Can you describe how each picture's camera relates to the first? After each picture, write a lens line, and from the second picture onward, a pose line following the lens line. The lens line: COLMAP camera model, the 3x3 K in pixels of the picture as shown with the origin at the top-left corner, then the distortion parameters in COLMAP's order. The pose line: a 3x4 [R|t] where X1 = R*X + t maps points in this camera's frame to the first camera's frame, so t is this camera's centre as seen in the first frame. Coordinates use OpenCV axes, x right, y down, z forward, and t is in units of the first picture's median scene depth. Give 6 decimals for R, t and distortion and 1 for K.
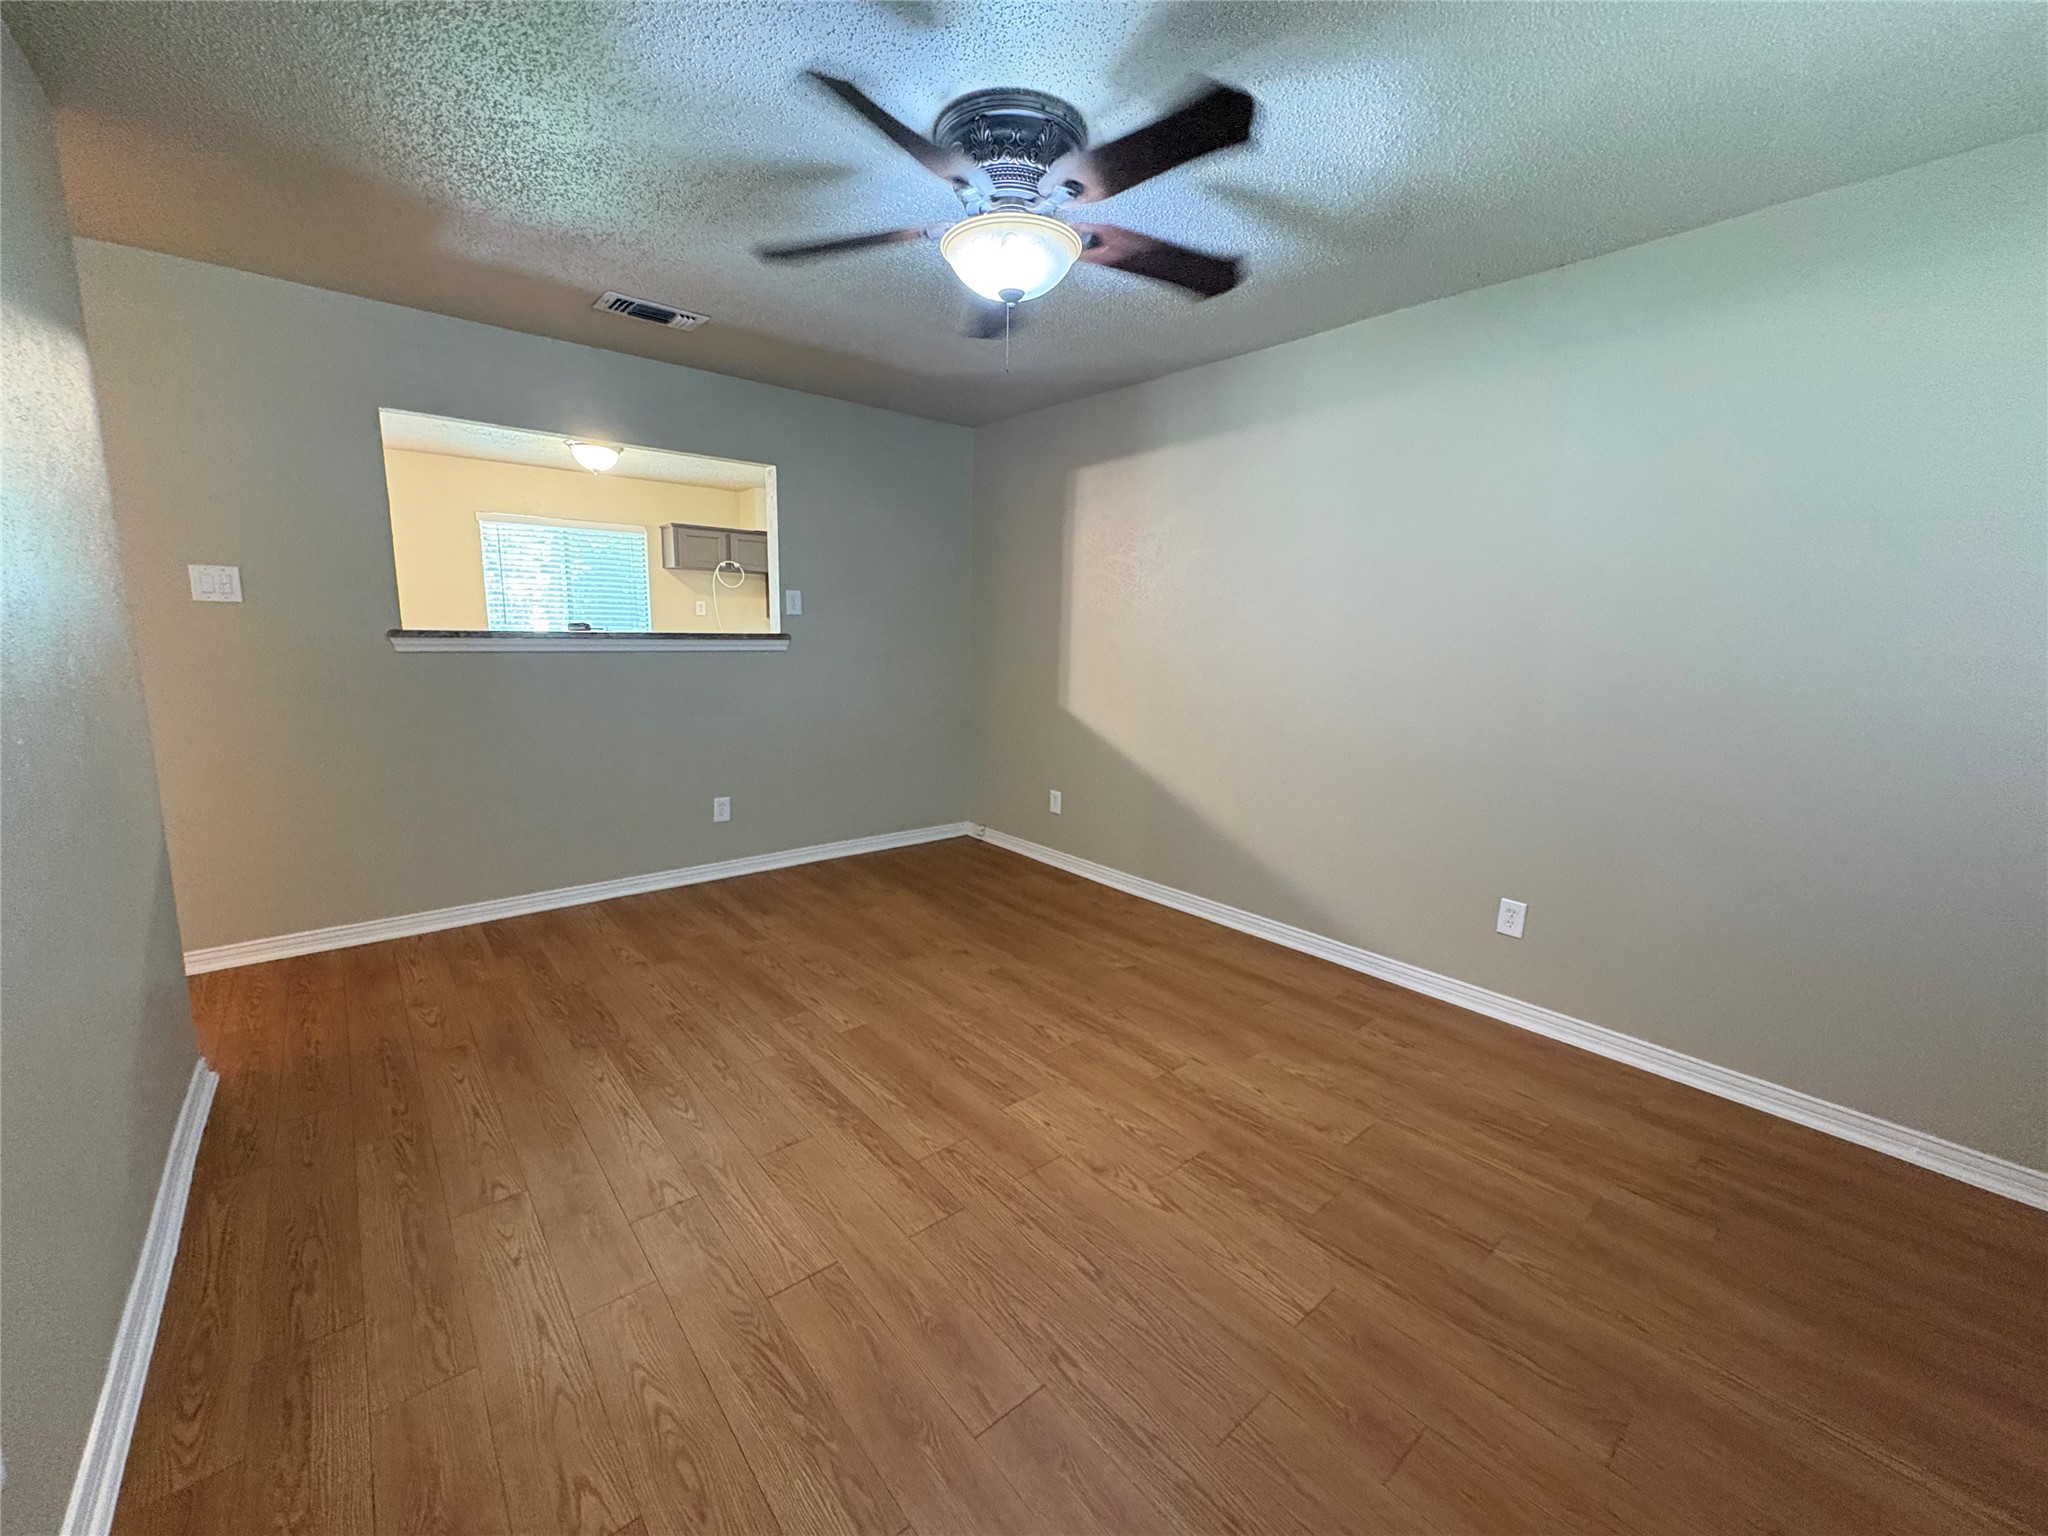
lens RADIAL K [[815.2, 0, 1027.2], [0, 815.2, 770.3], [0, 0, 1]] dist [0.002198, 0.000468]
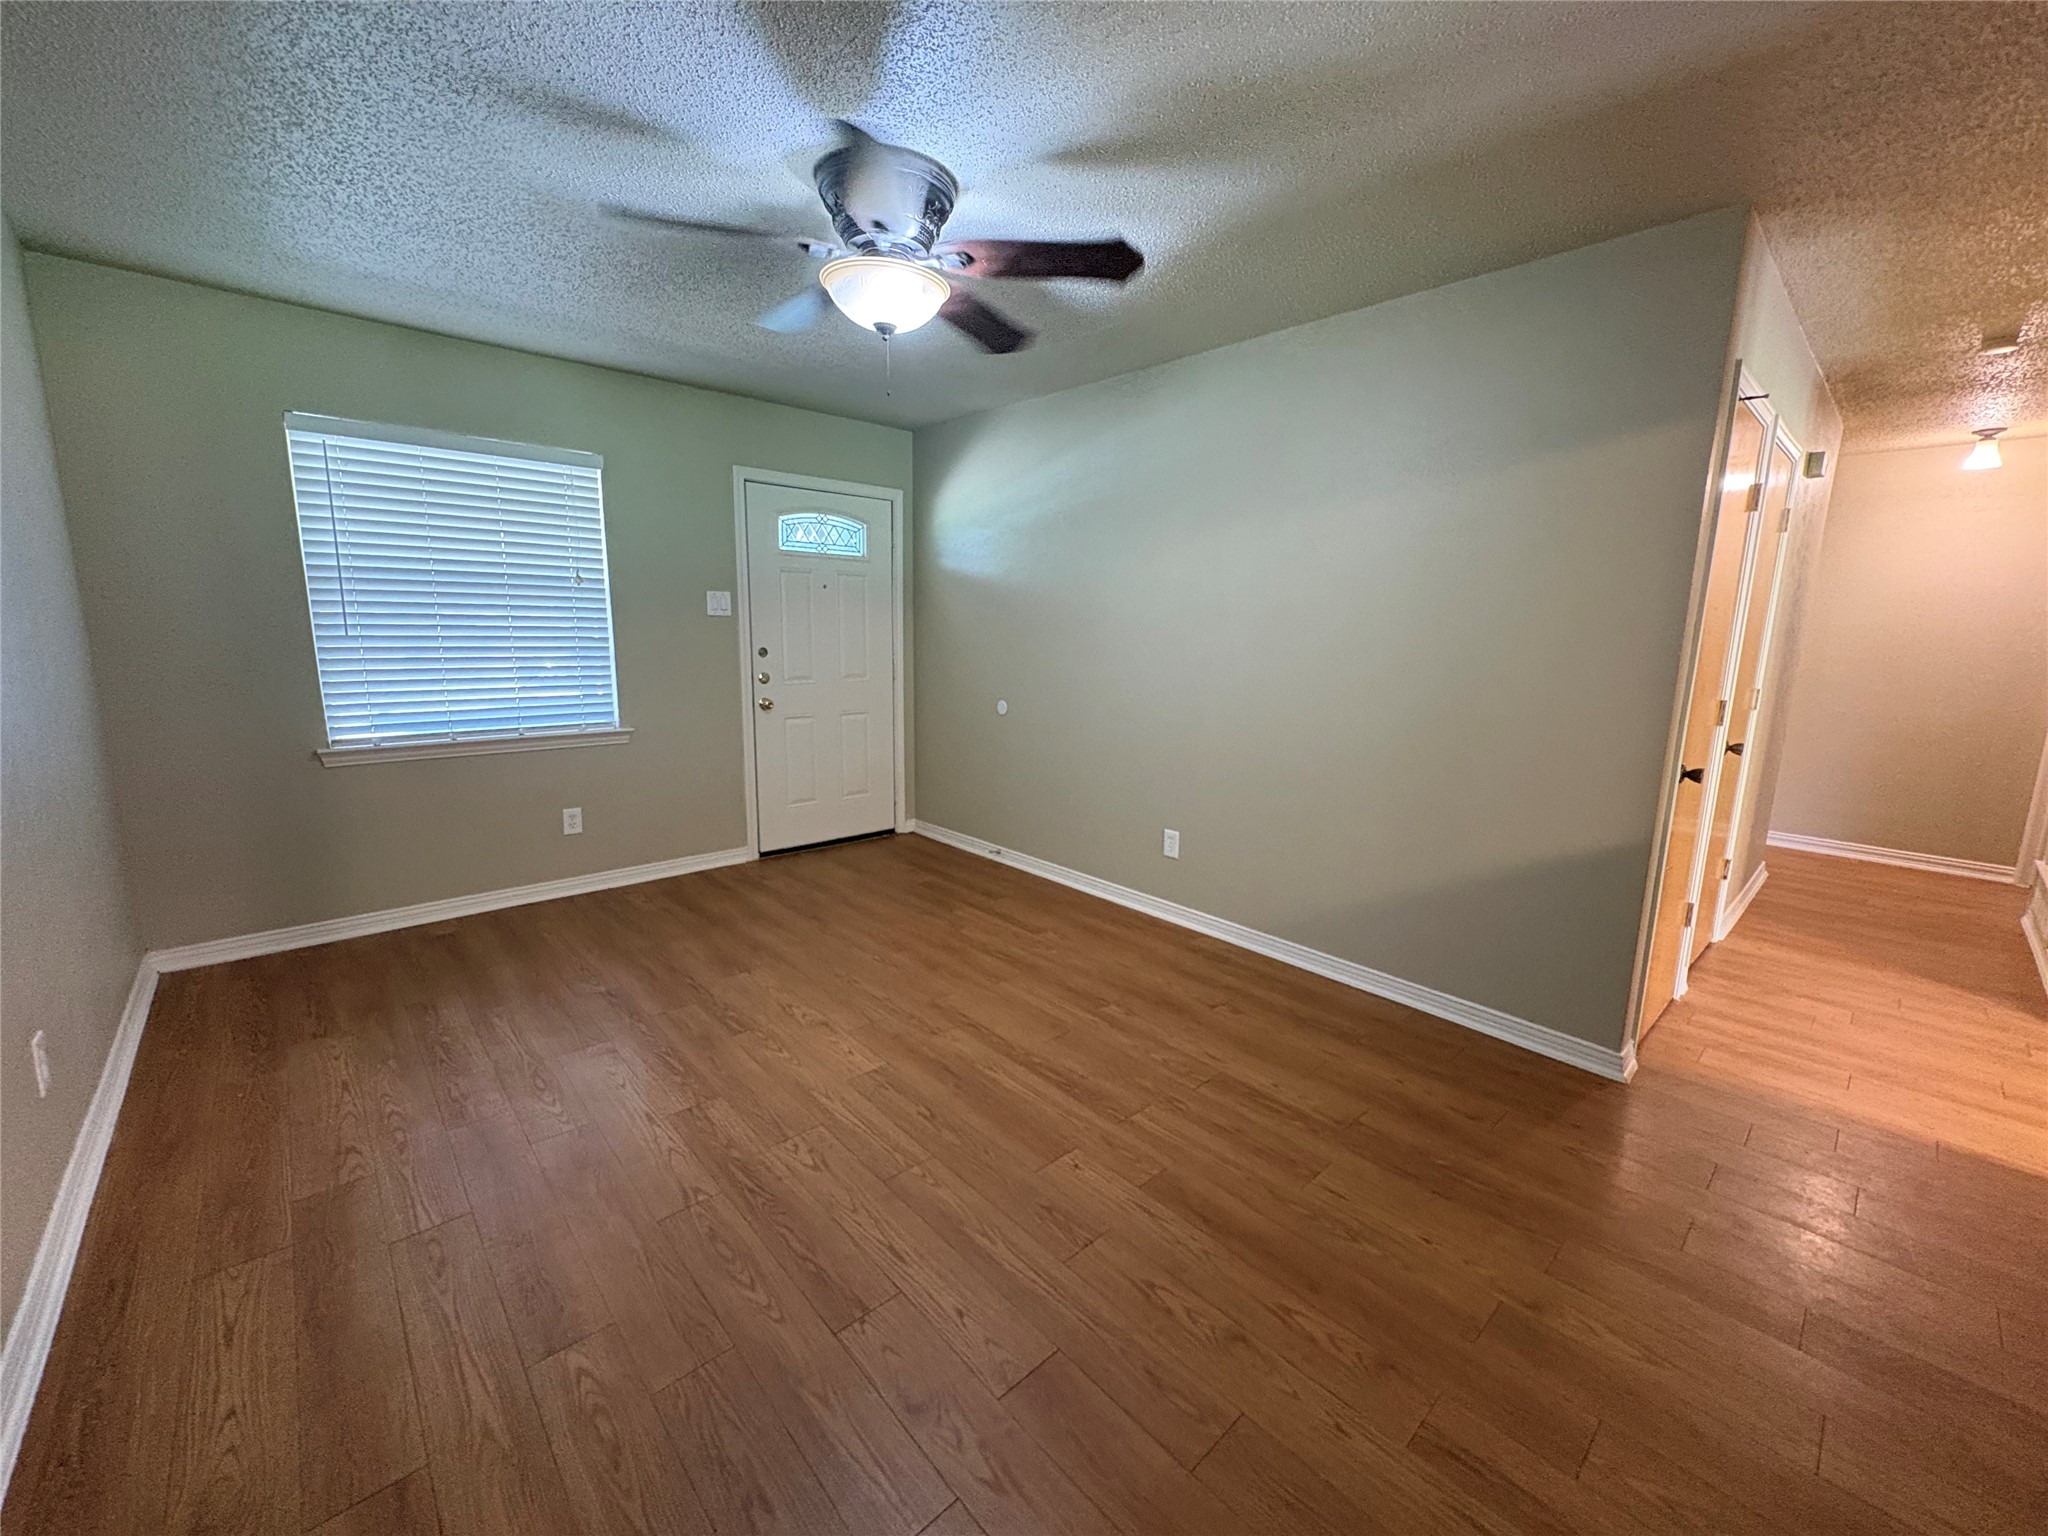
lens RADIAL K [[815.2, 0, 1027.3], [0, 815.2, 760.8], [0, 0, 1]] dist [0.002198, 0.000468]
pose [[-0.998461, -0.035273, -0.042792, -0.155090], [-0.047585, 0.941201, 0.334478, -0.346066], [0.028478, 0.336000, -0.941431, 1.869711]]
